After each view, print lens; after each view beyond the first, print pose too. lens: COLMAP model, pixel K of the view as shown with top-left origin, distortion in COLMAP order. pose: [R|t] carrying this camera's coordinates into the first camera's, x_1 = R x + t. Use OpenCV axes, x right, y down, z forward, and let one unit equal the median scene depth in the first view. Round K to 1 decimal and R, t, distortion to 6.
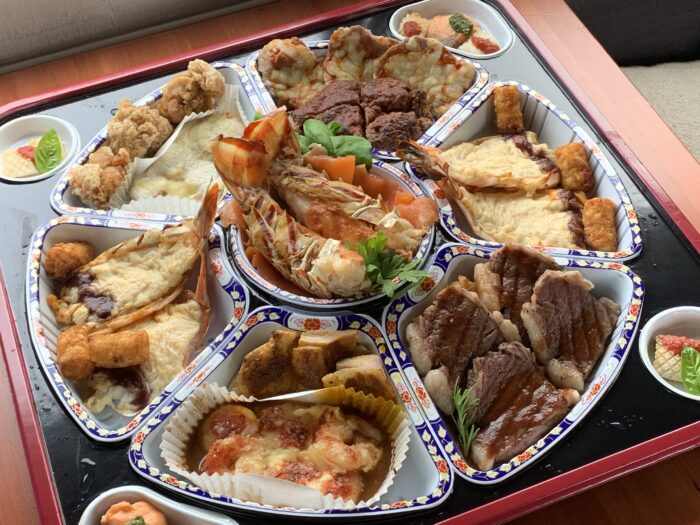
lens RADIAL K [[1027.2, 0, 350.0], [0, 1027.2, 262.5], [0, 0, 1]] dist [0.013533, 0.014291]
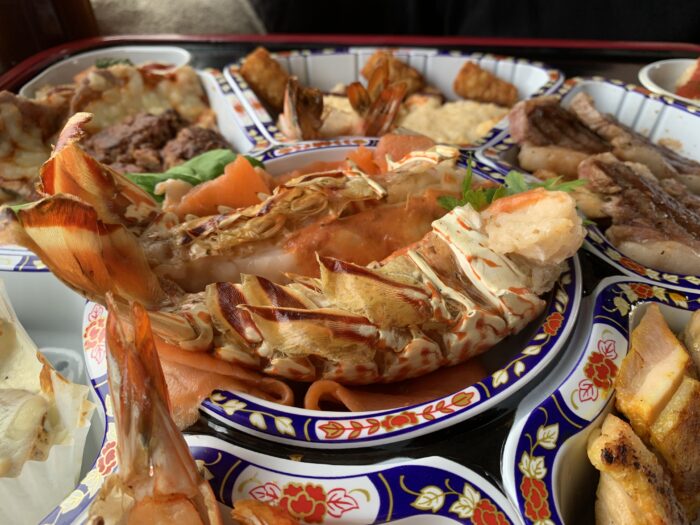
lens RADIAL K [[542.1, 0, 350.0], [0, 542.1, 262.5], [0, 0, 1]] dist [0.001324, -0.002454]
pose [[0.481216, -0.549038, 0.683365, -0.204799], [0.689191, 0.718701, 0.092109, -0.057433], [-0.541707, 0.426645, 0.724243, 0.872246]]
